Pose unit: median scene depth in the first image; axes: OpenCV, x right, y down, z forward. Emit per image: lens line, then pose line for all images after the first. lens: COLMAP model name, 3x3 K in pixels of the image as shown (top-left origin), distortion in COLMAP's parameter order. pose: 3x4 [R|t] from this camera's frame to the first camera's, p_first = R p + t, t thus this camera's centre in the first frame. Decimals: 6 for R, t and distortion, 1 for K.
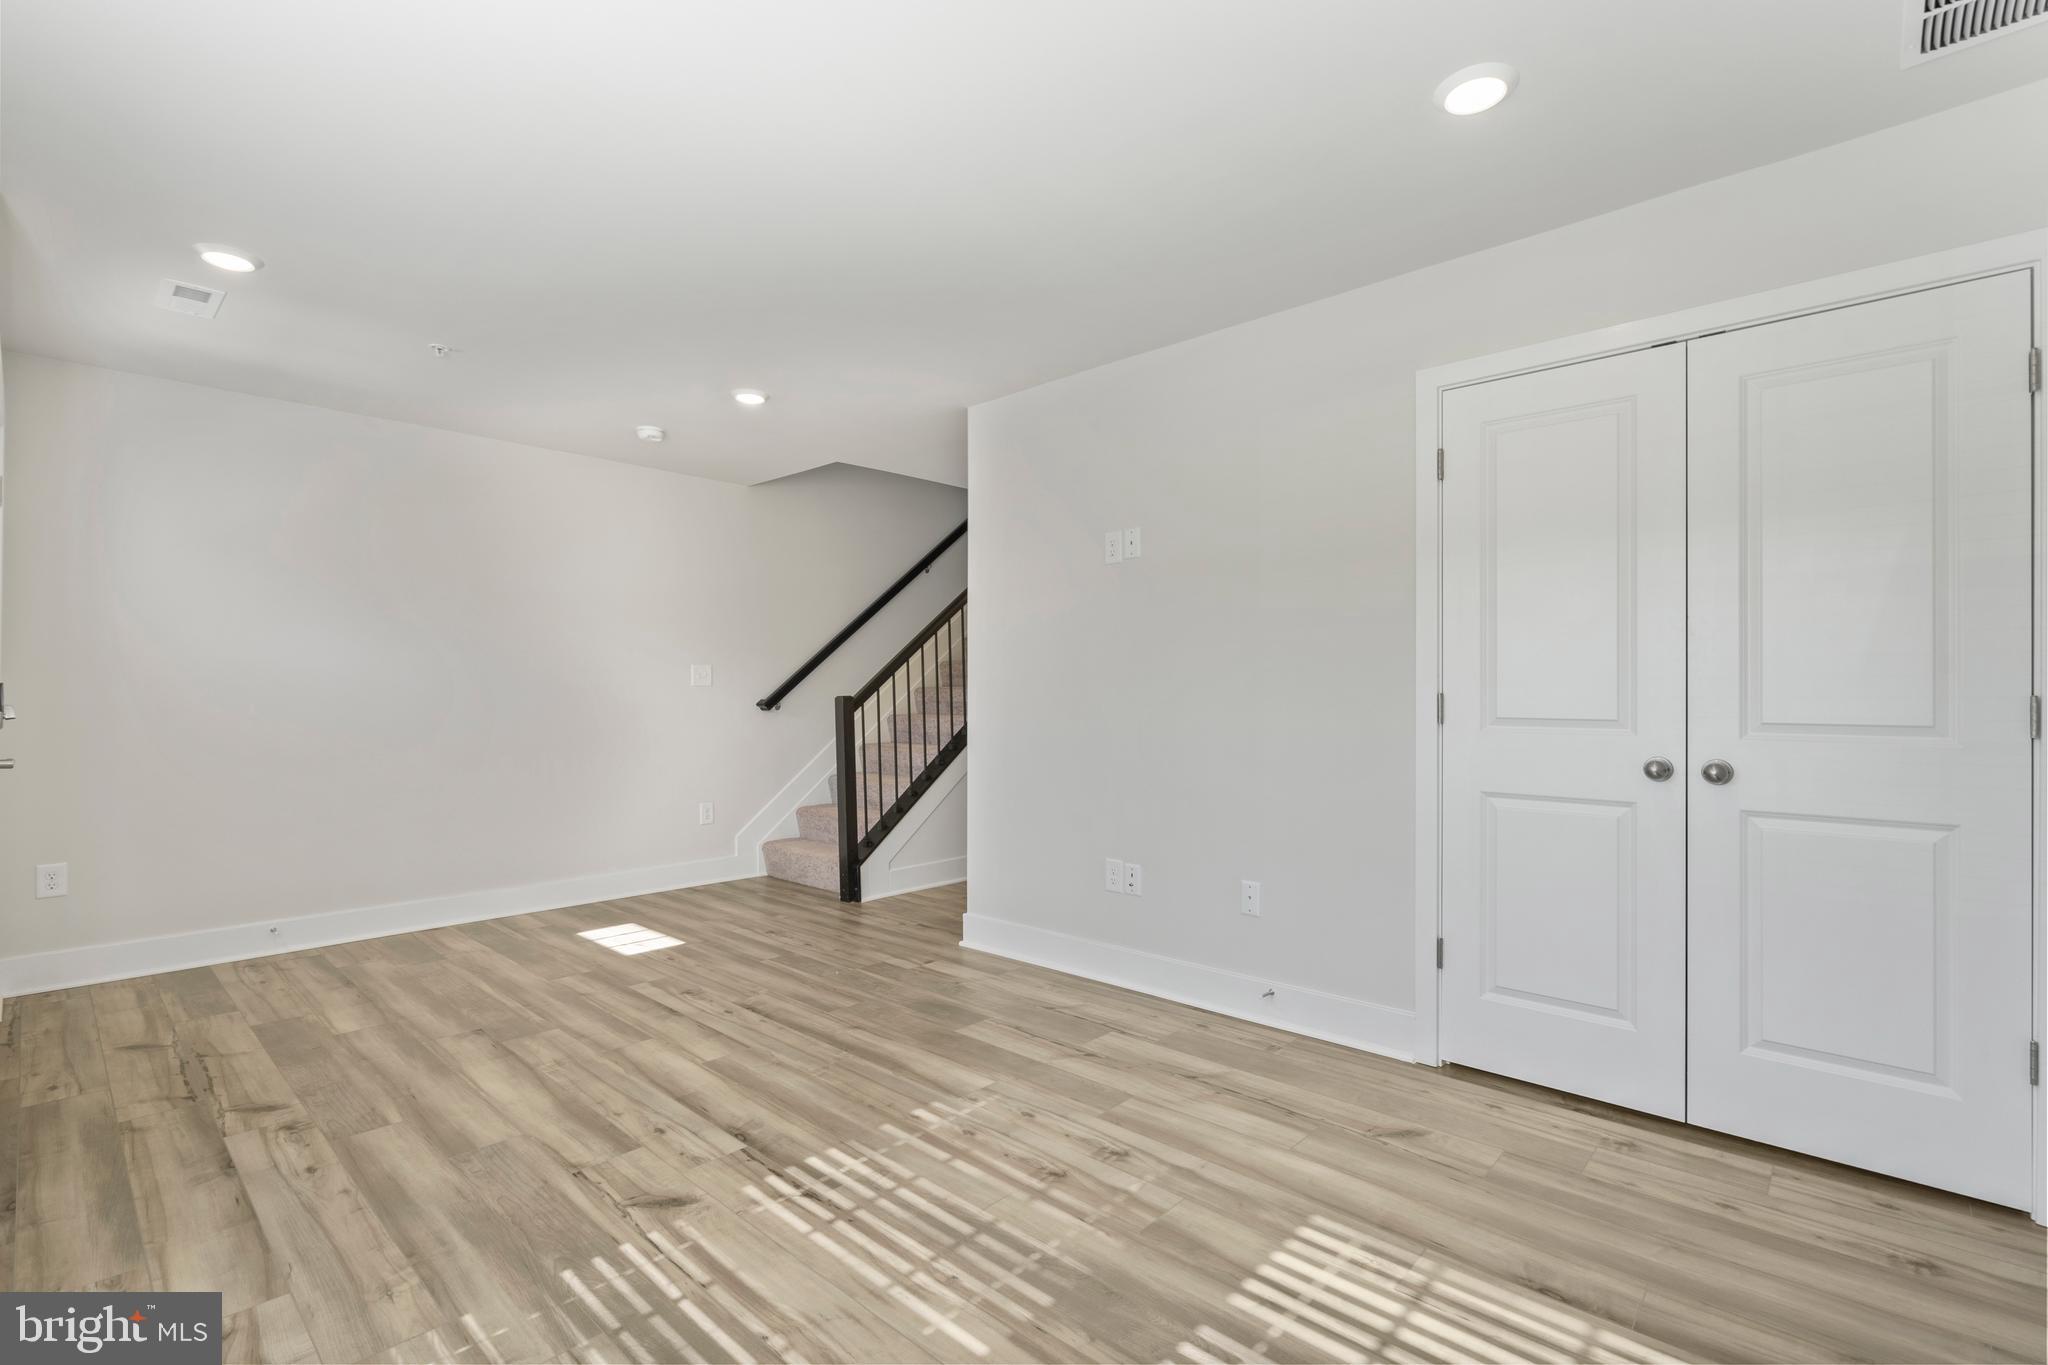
lens RADIAL K [[911.0, 0, 1024.1], [0, 911.0, 697.6], [0, 0, 1]] dist [-0.001146, -0.000018]
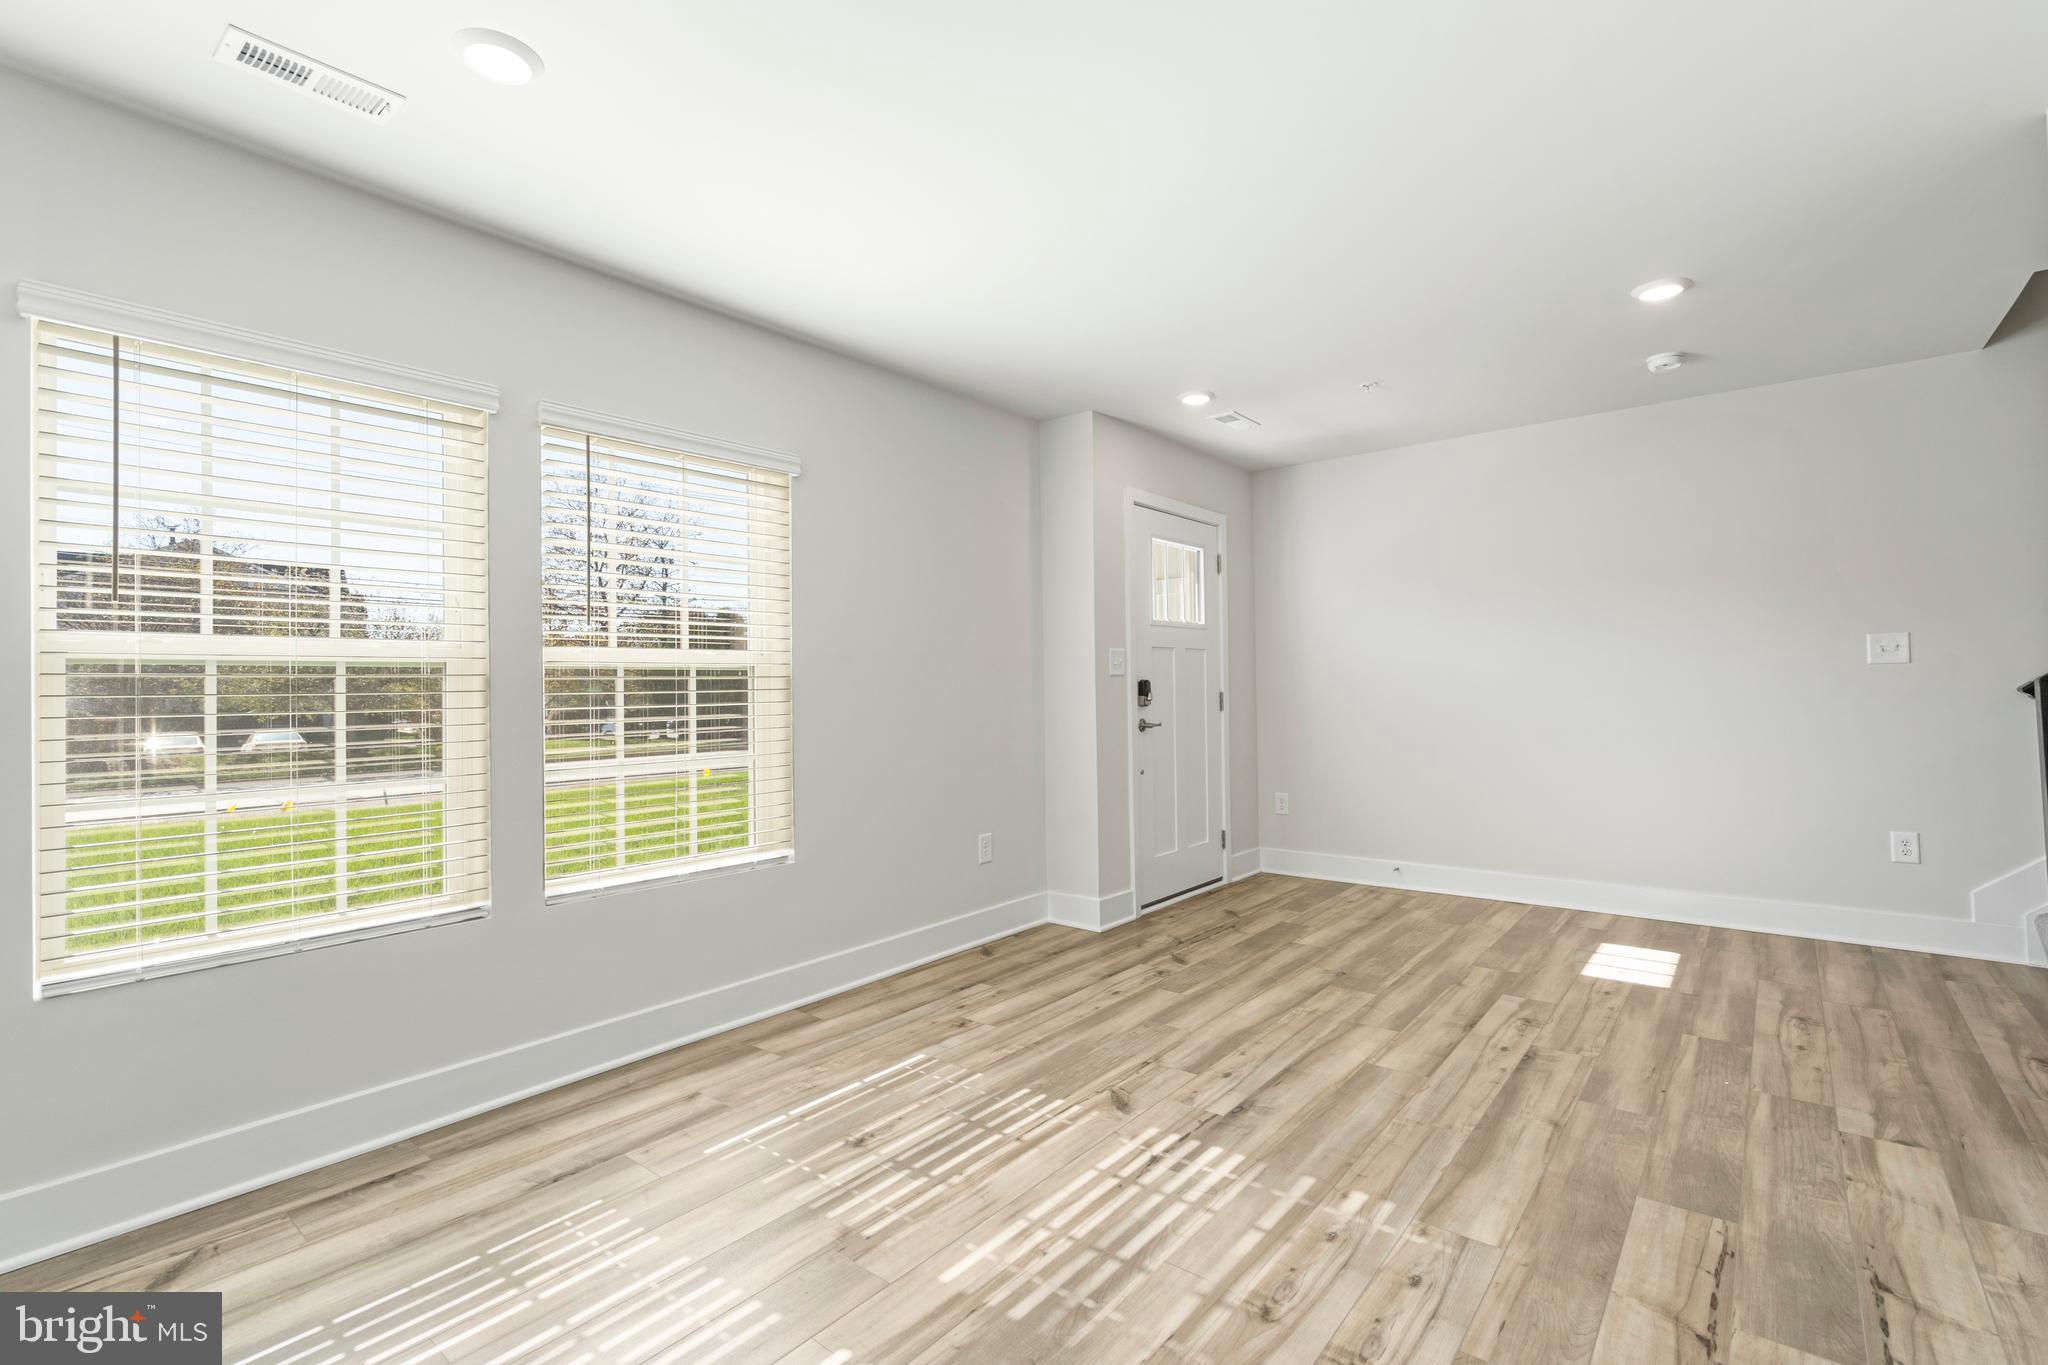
lens RADIAL K [[932.9, 0, 1024.0], [0, 932.9, 682.5], [0, 0, 1]] dist [-0.003315, 0.000662]
pose [[0.062721, -0.006994, -0.998007, 0.758381], [0.013588, 0.999889, -0.006153, -0.003796], [0.997939, -0.013175, 0.062809, 0.708990]]
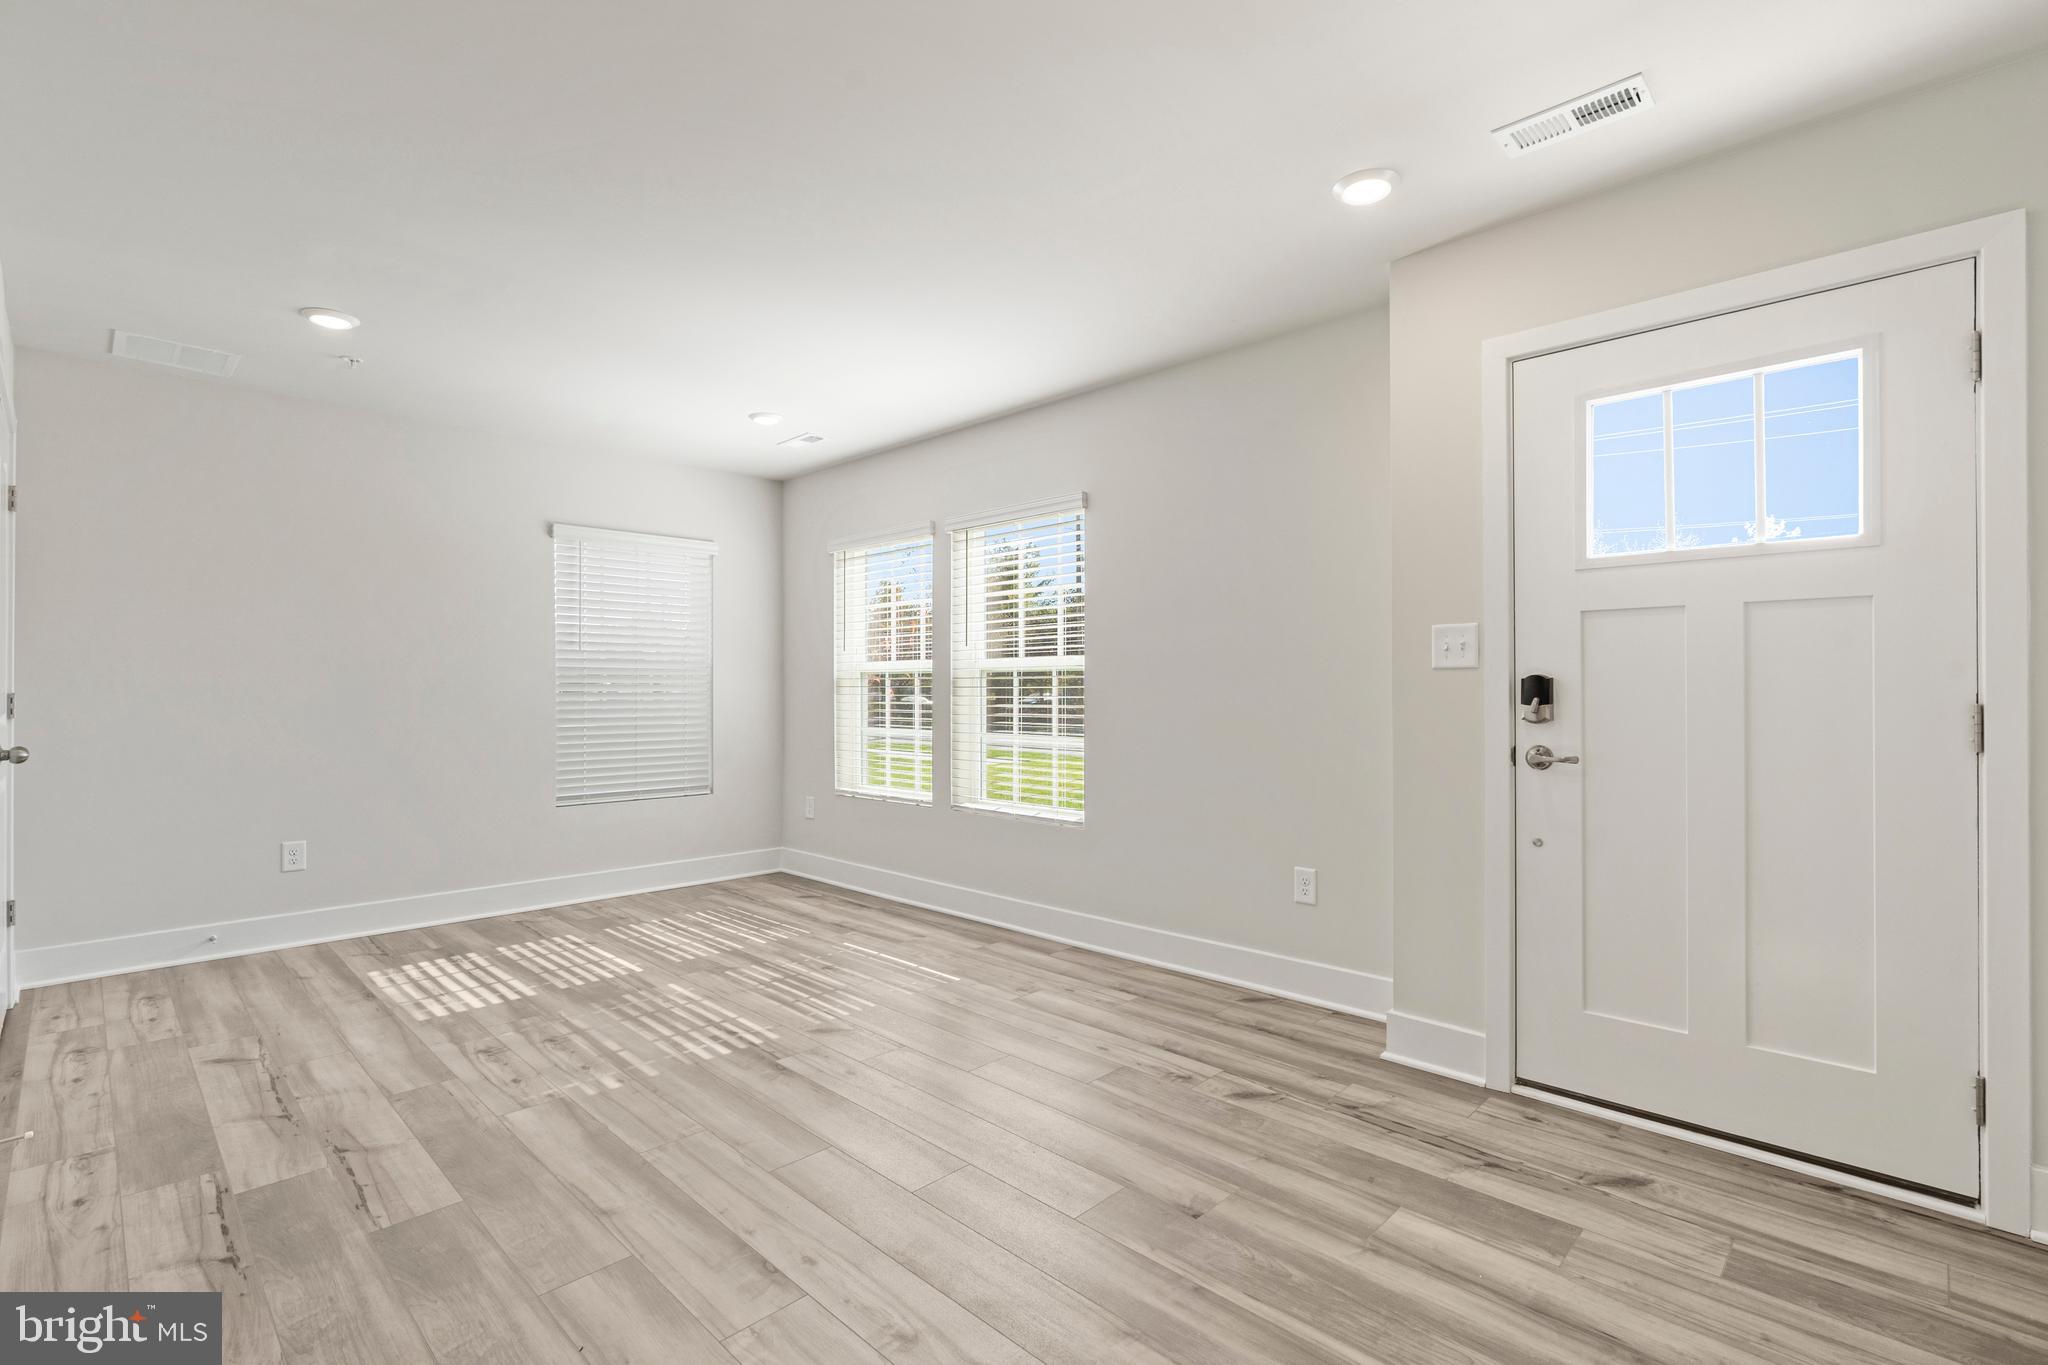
lens RADIAL K [[940.9, 0, 1022.5], [0, 940.9, 727.5], [0, 0, 1]] dist [-0.003033, -0.000153]
pose [[-0.999332, 0.000739, 0.036546, -0.678404], [0.002190, 0.999211, 0.039662, -0.000342], [-0.036488, 0.039715, -0.998545, 2.219717]]
